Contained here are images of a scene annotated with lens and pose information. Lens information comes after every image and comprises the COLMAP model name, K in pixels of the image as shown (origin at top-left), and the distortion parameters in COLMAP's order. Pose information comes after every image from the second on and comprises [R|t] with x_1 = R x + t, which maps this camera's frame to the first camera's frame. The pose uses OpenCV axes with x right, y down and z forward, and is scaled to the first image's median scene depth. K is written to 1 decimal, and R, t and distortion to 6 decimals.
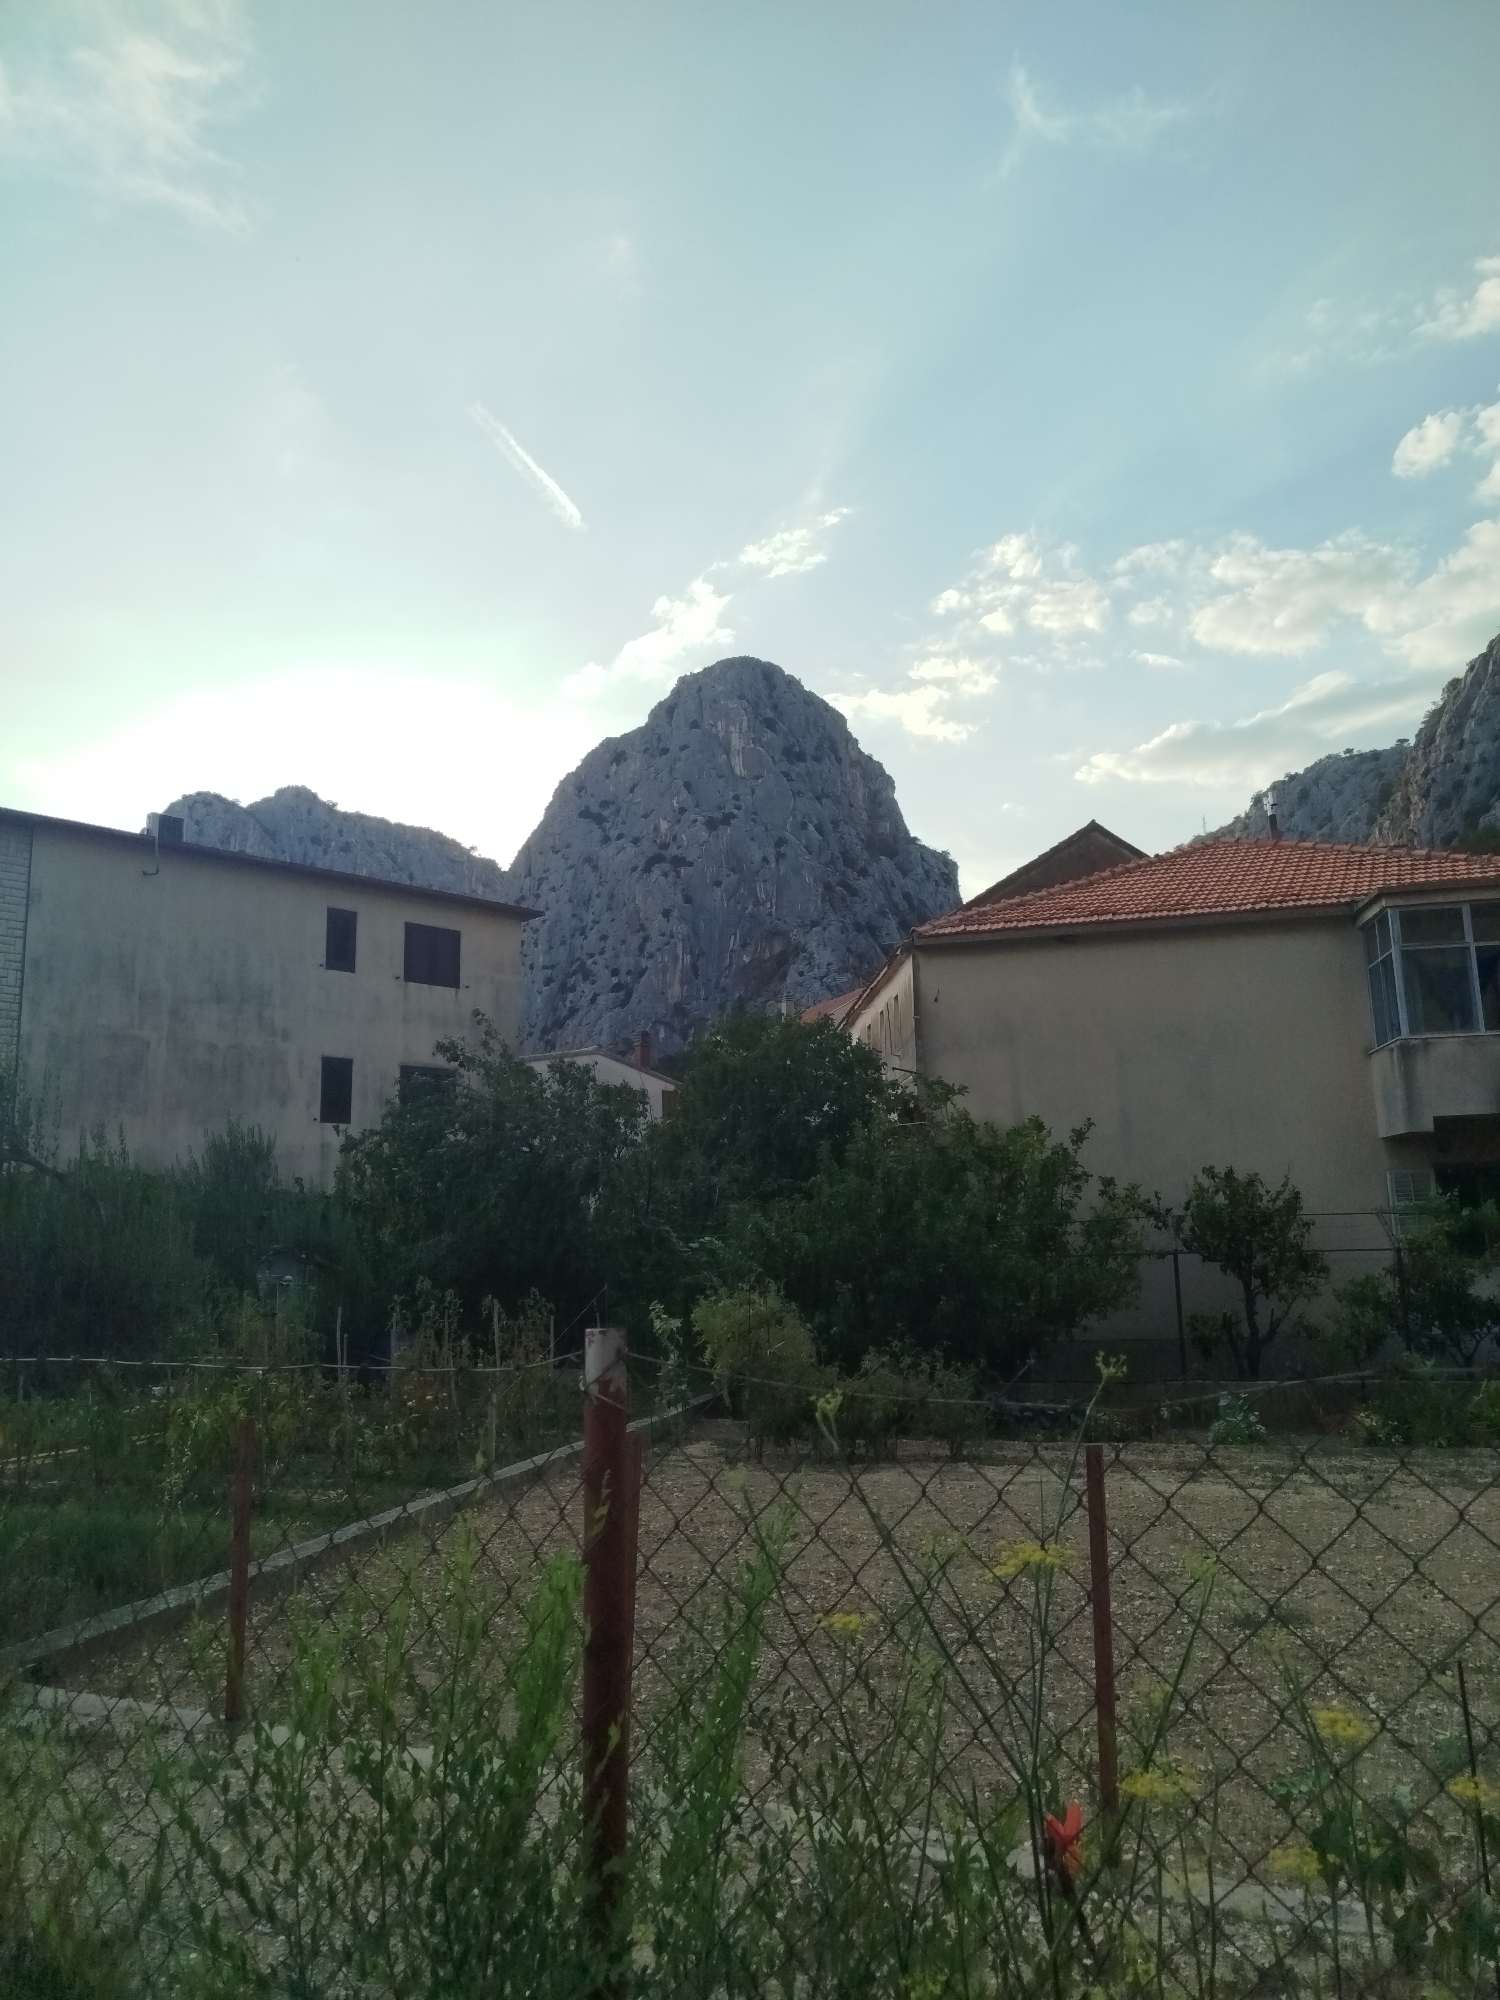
lens RADIAL K [[1375.3, 0, 758.0], [0, 1375.3, 1014.7], [0, 0, 1]] dist [0.021099, -0.039610]
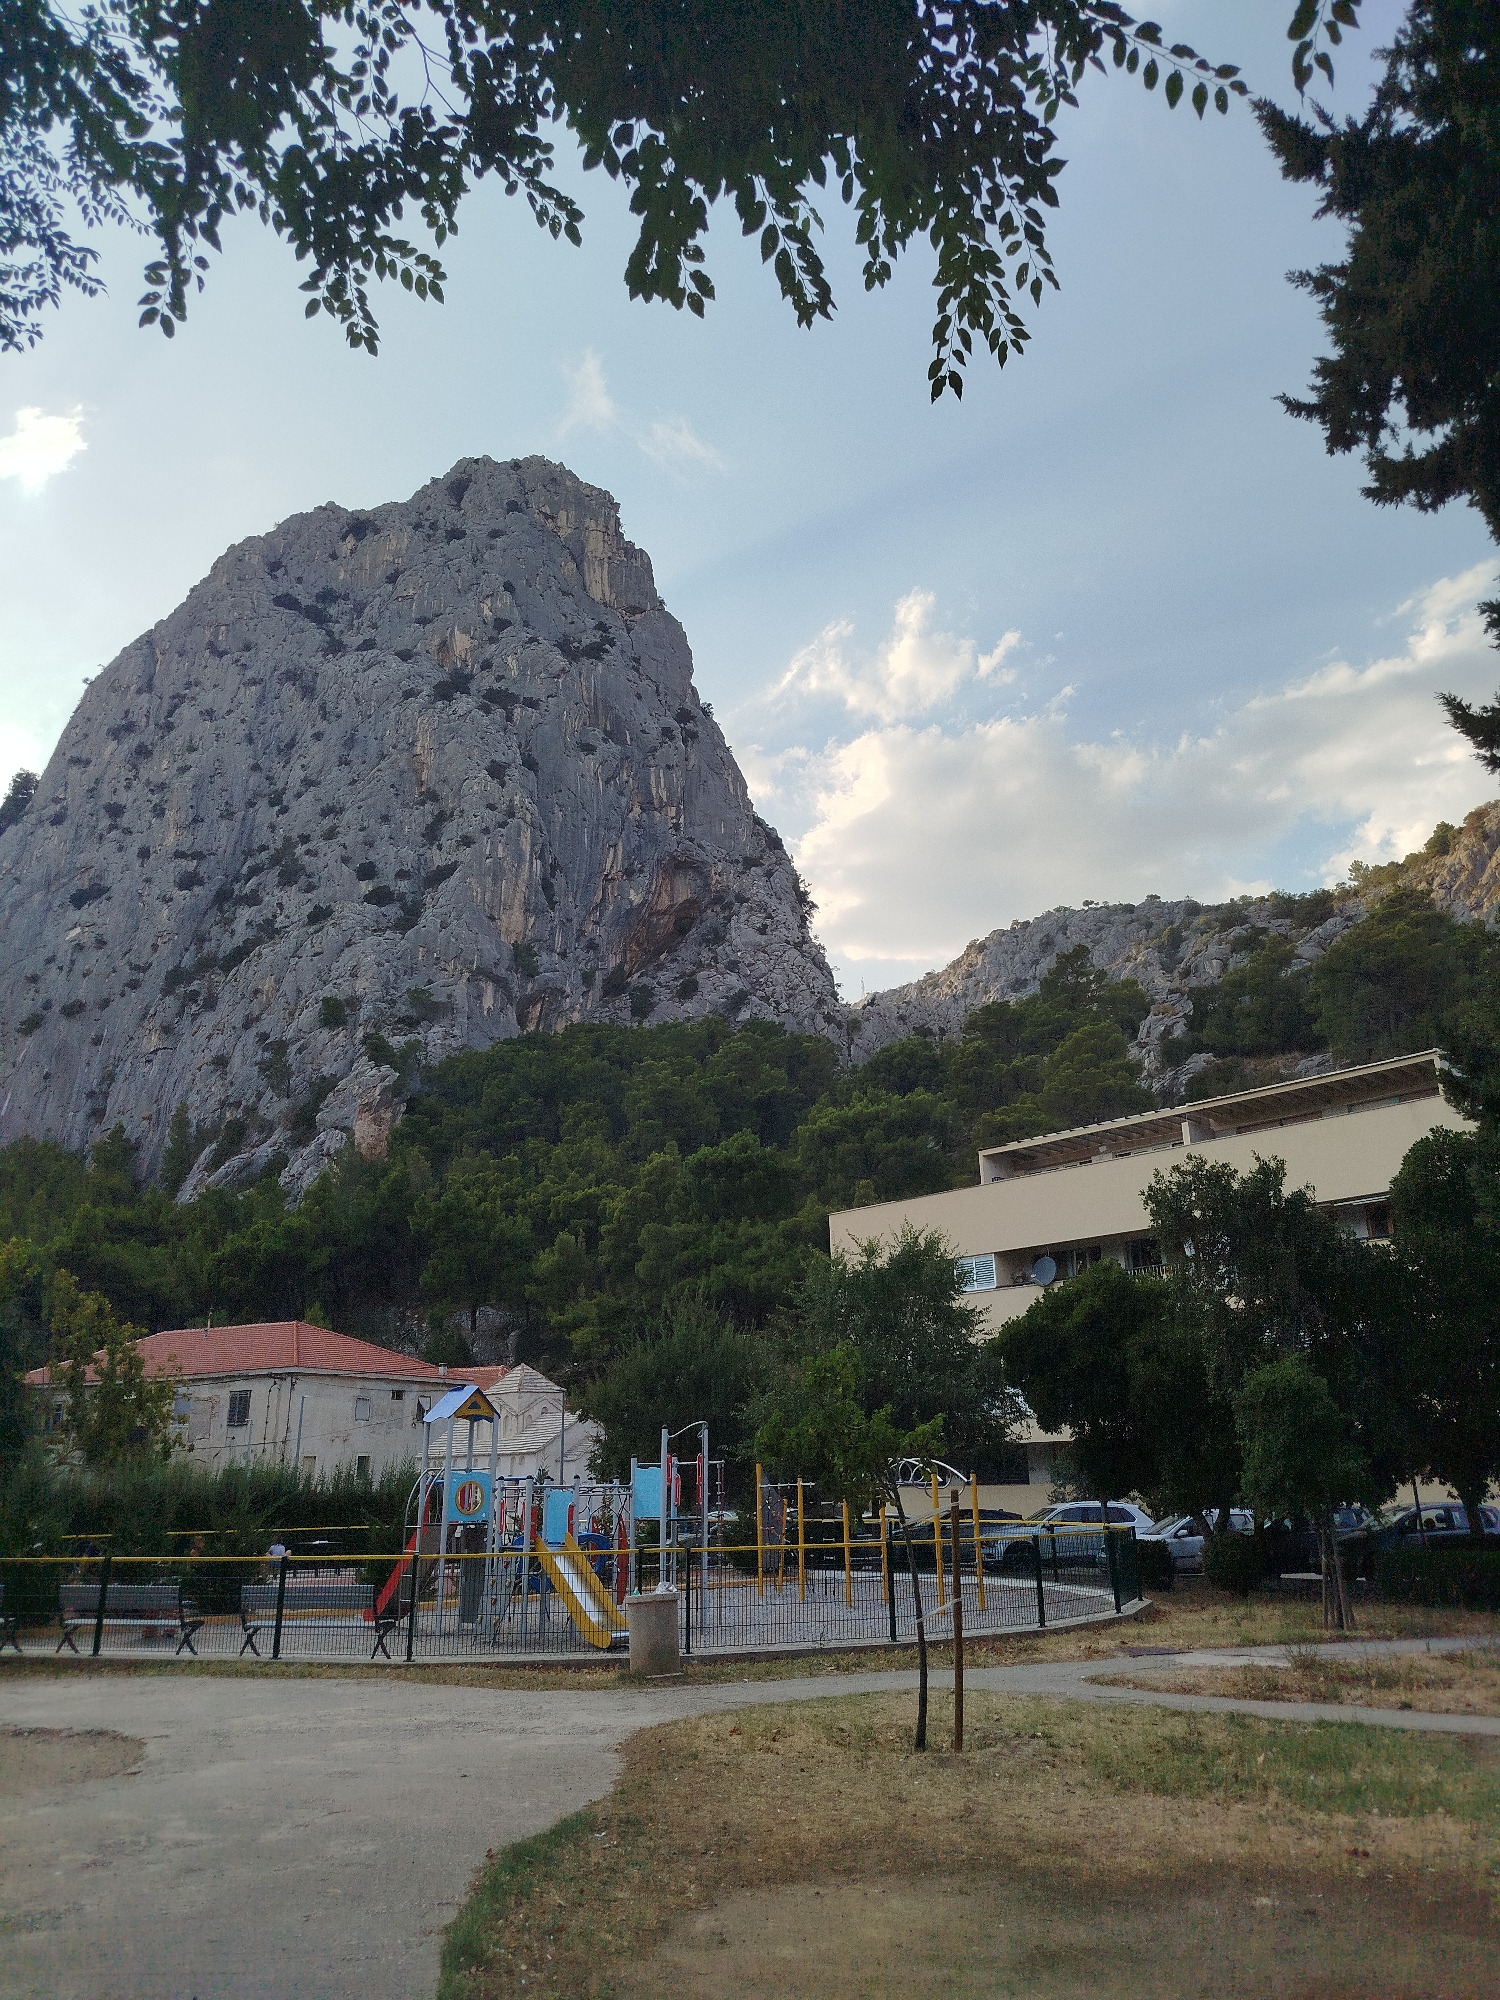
lens RADIAL K [[1375.3, 0, 758.0], [0, 1375.3, 1014.7], [0, 0, 1]] dist [0.021099, -0.039610]
pose [[0.905917, 0.145292, 0.397748, -0.158333], [-0.076245, 0.979910, -0.184290, 0.089201], [-0.416534, 0.136625, 0.898795, 0.524764]]
